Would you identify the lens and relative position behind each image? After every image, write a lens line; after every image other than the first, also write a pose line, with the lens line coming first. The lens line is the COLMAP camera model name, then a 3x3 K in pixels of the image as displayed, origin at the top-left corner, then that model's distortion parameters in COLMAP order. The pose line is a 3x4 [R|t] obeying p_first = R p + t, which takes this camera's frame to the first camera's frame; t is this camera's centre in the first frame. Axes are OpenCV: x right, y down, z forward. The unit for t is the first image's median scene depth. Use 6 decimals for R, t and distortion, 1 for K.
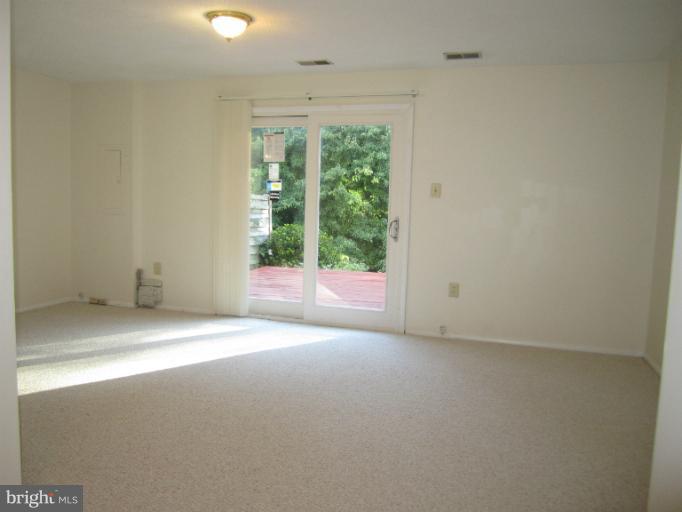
lens RADIAL K [[566.2, 0, 342.9], [0, 566.2, 257.0], [0, 0, 1]] dist [-0.044972, 0.010590]
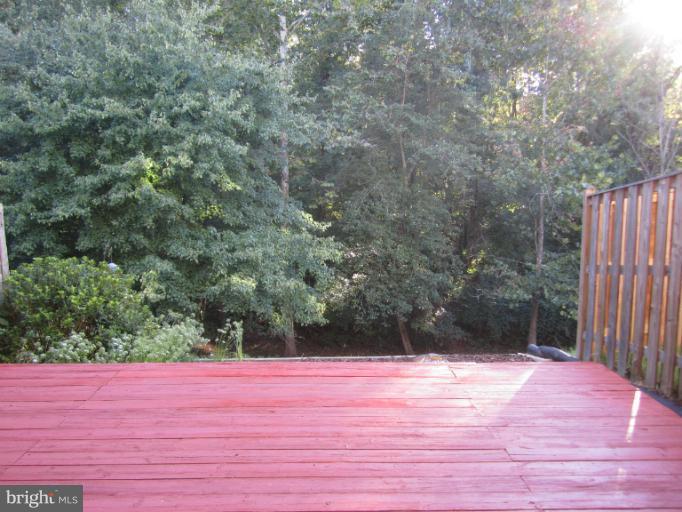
lens RADIAL K [[566.2, 0, 343.8], [0, 566.2, 250.3], [0, 0, 1]] dist [-0.044972, 0.010590]
pose [[0.948775, -0.059900, 0.310223, 0.007152], [0.061002, 0.998119, 0.006158, -0.033739], [-0.310008, 0.013082, 0.950644, 0.271858]]
